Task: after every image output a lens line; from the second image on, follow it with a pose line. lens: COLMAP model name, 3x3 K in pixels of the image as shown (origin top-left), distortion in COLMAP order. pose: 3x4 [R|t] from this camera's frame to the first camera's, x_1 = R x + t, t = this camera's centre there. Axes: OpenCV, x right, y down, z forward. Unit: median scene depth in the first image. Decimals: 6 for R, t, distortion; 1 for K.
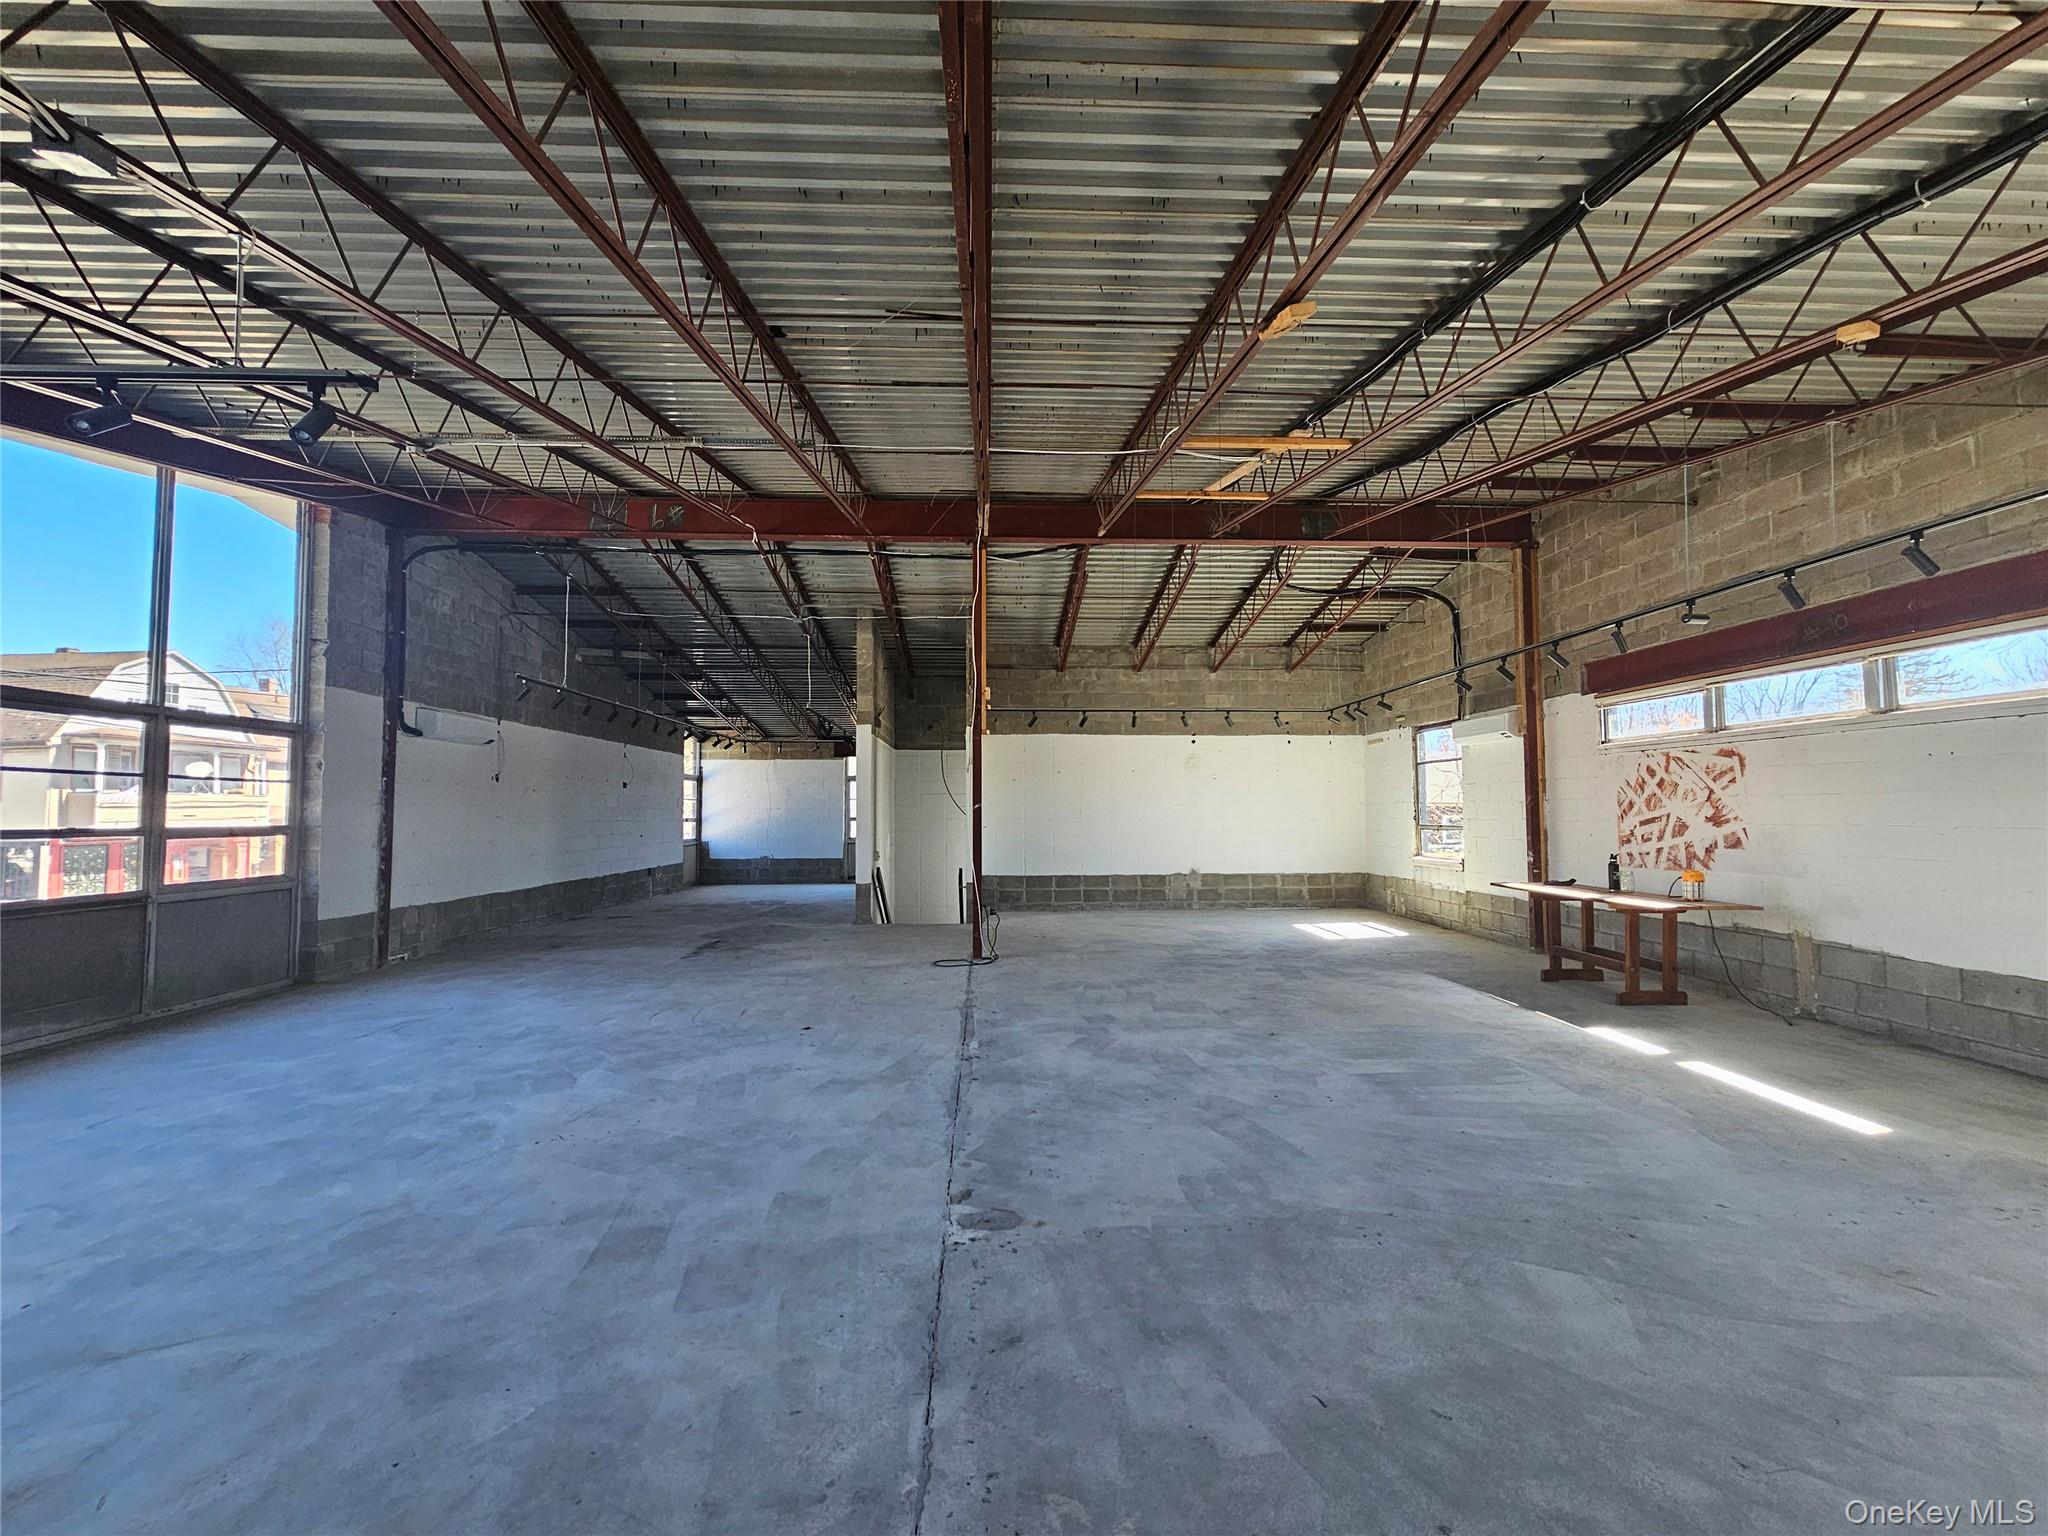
lens RADIAL K [[828.0, 0, 1020.6], [0, 828.0, 775.3], [0, 0, 1]] dist [-0.003289, 0.000129]
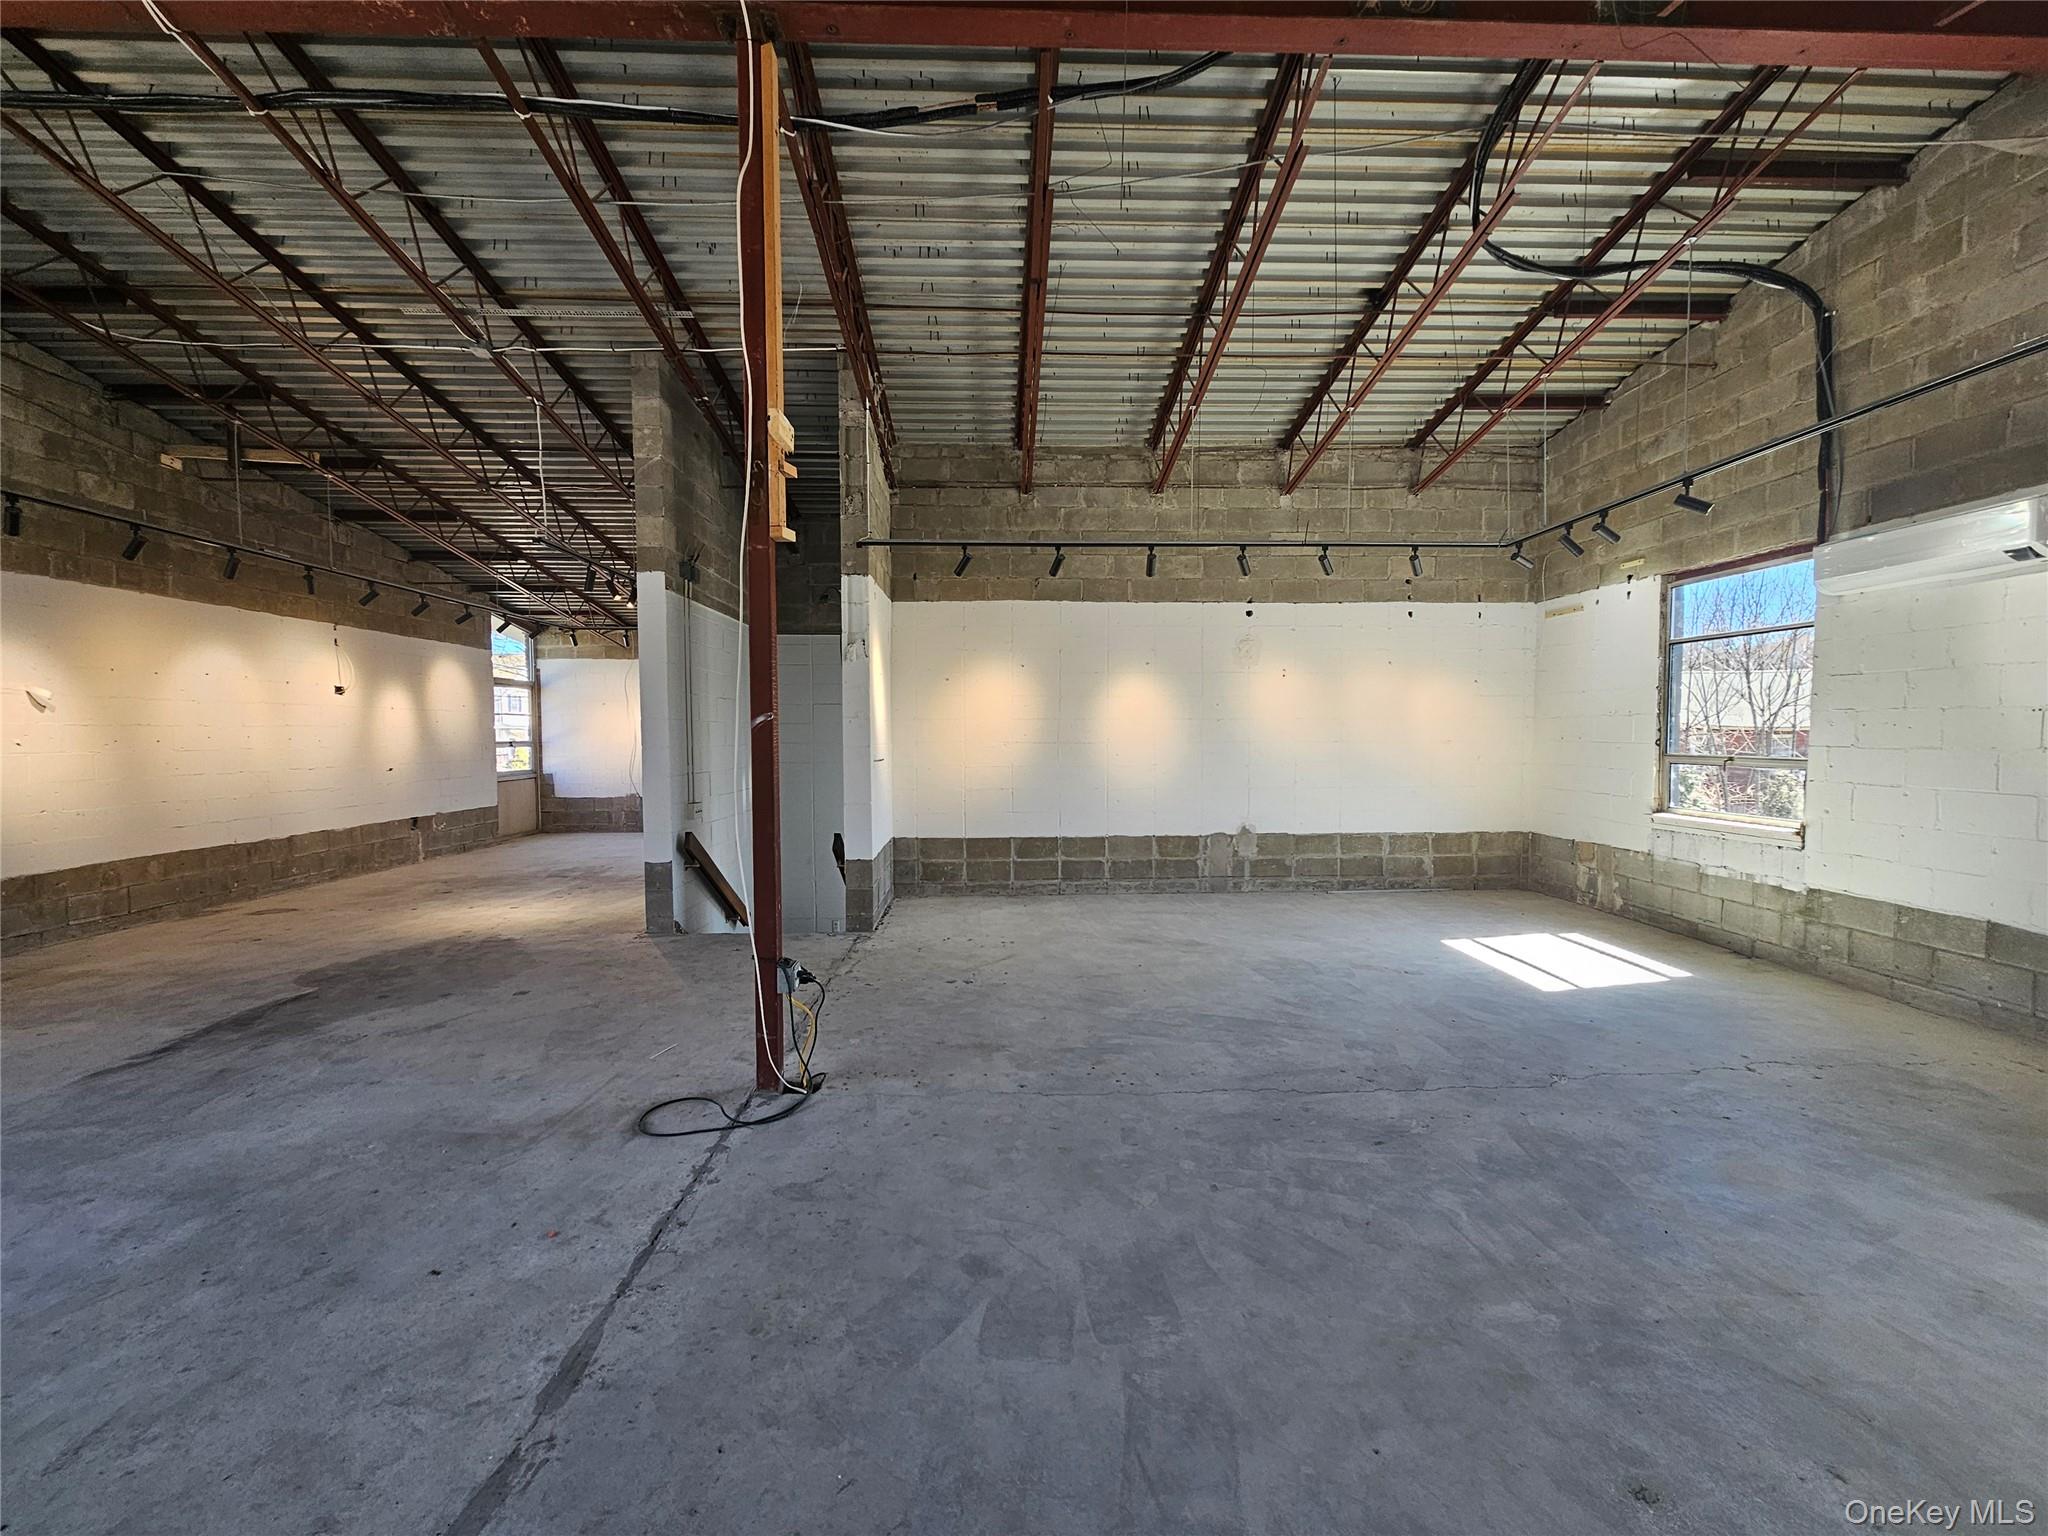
lens RADIAL K [[834.2, 0, 1017.4], [0, 834.2, 766.5], [0, 0, 1]] dist [0.001664, -0.000393]
pose [[0.999913, -0.000848, -0.013139, 0.080586], [0.001970, 0.996326, 0.085622, 0.027301], [0.013018, -0.085640, 0.996241, 0.627168]]
